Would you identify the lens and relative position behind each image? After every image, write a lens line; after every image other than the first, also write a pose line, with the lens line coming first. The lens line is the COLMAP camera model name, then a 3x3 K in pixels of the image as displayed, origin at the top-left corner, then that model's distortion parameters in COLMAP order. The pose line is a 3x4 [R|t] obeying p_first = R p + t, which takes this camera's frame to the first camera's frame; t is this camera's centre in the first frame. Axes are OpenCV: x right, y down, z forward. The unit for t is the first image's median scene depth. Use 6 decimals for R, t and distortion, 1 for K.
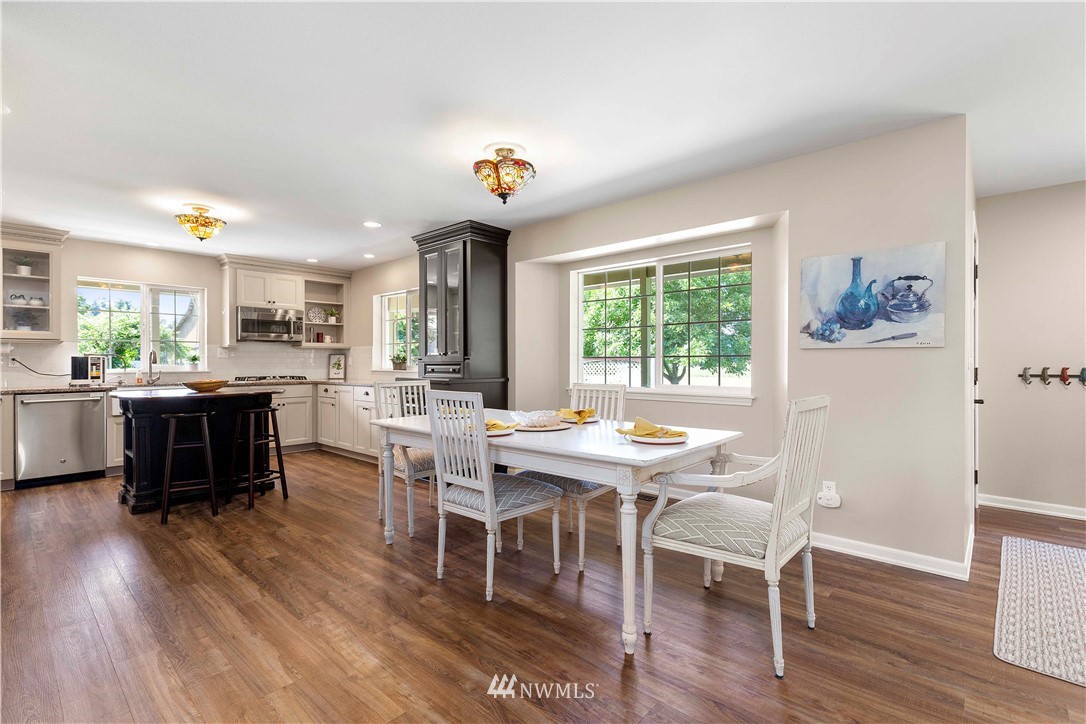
lens RADIAL K [[501.8, 0, 550.3], [0, 501.8, 361.6], [0, 0, 1]] dist [0.011713, -0.000324]
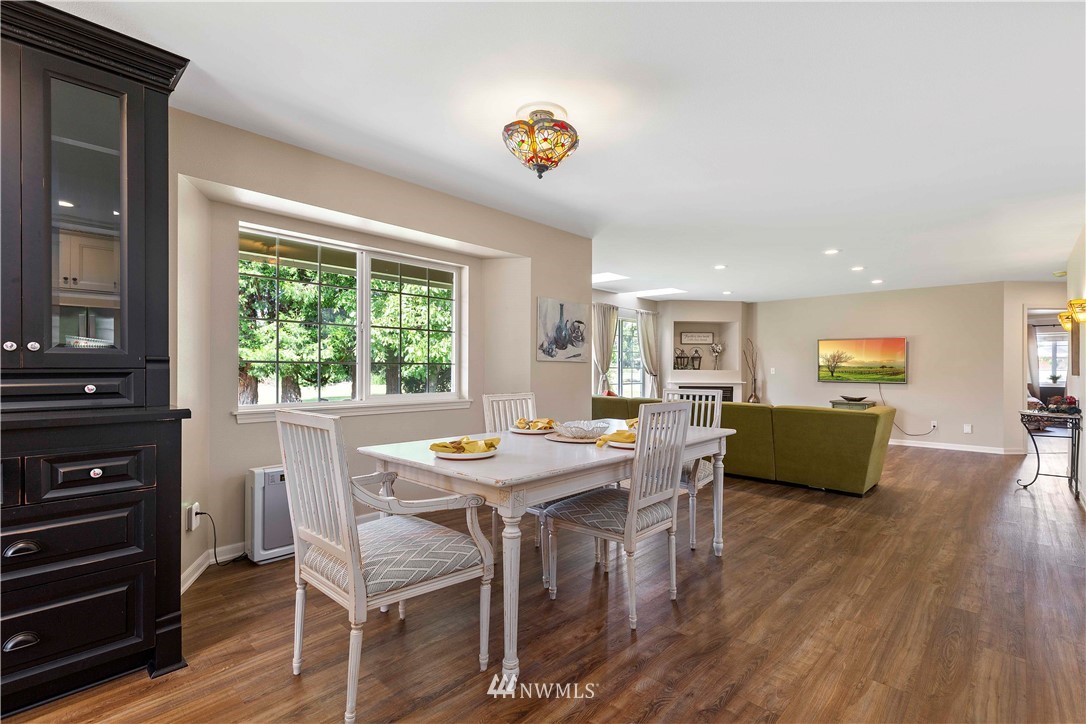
lens RADIAL K [[501.8, 0, 550.4], [0, 501.8, 369.9], [0, 0, 1]] dist [0.011713, -0.000324]
pose [[0.005632, -0.000347, 0.999984, -0.964507], [-0.004452, 0.999990, 0.000372, -0.000921], [-0.999974, -0.004454, 0.005631, 1.031646]]
